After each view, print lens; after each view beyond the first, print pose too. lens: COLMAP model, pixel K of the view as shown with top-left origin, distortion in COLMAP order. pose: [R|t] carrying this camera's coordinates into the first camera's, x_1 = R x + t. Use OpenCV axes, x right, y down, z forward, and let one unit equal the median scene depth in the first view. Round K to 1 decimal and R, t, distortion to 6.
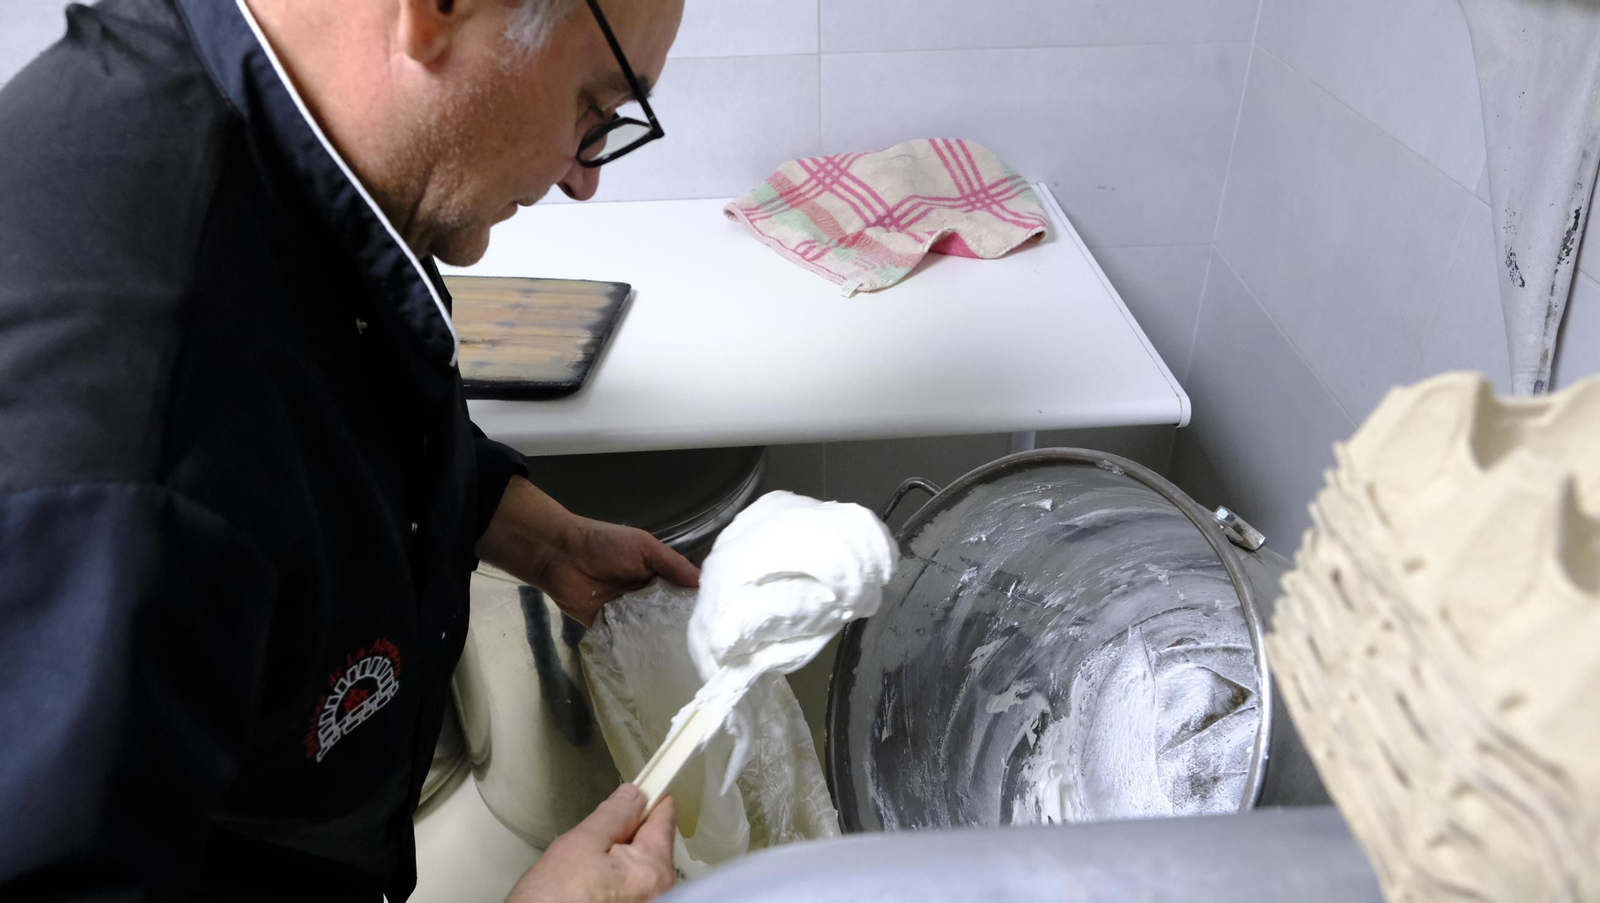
lens RADIAL K [[1081.3, 0, 800.0], [0, 1081.3, 451.5], [0, 0, 1]] dist [-0.020226, 0.001877]
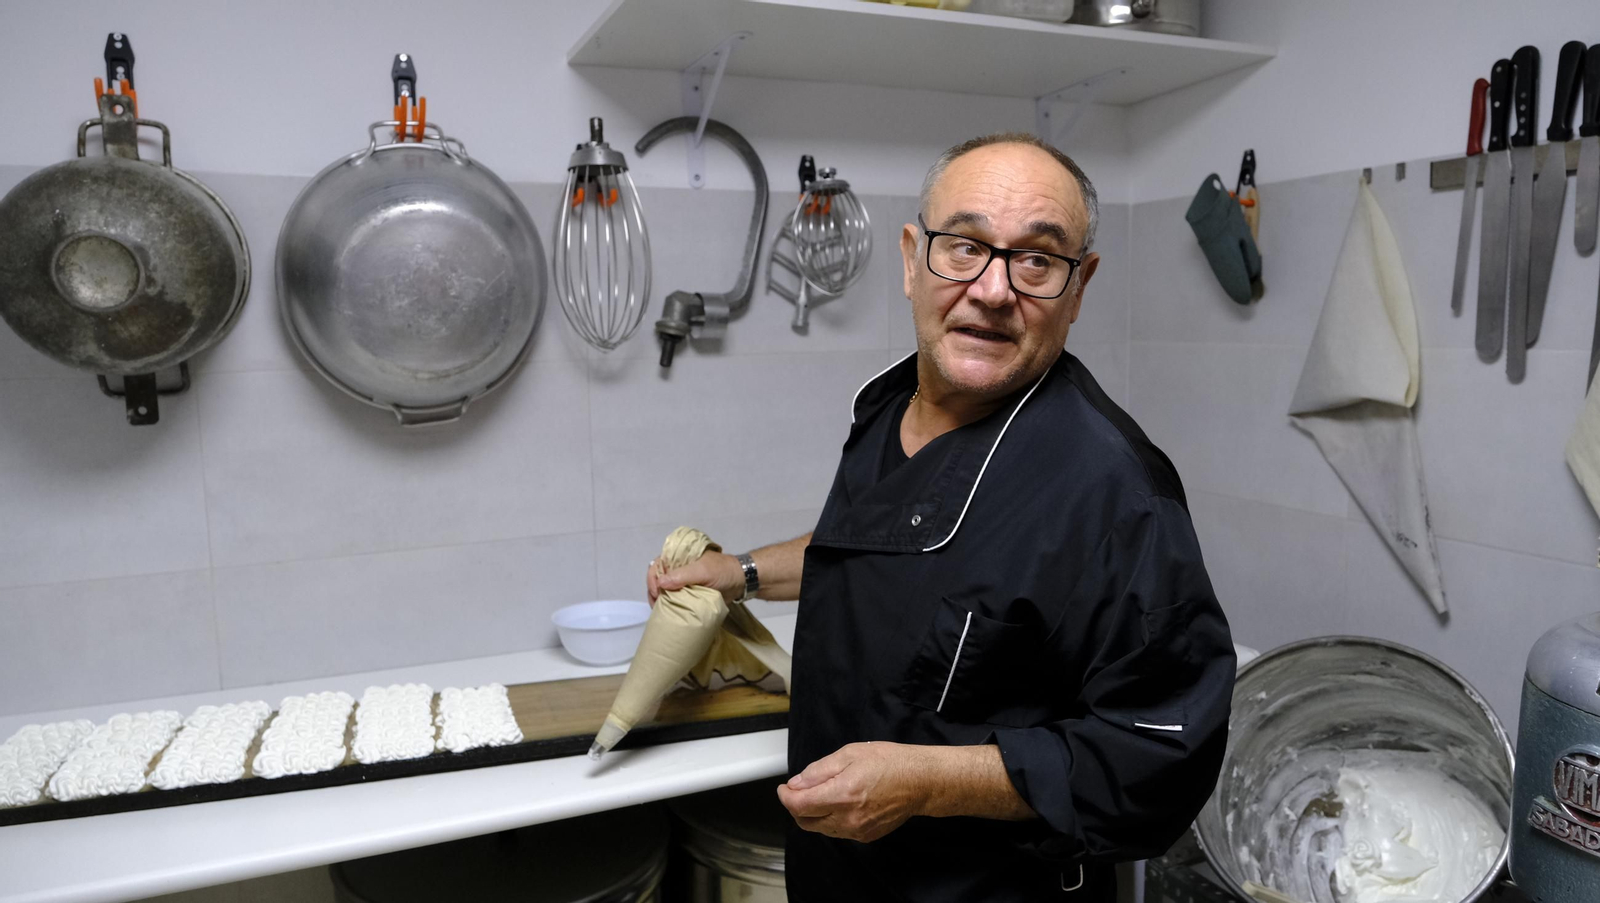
lens RADIAL K [[1114.7, 0, 801.3], [0, 1114.7, 470.3], [0, 0, 1]] dist [-0.001803, 0.003289]
pose [[0.921736, -0.050733, 0.384485, -0.708270], [0.216136, 0.890367, -0.400664, 0.180563], [-0.322005, 0.452408, 0.831649, -0.246845]]
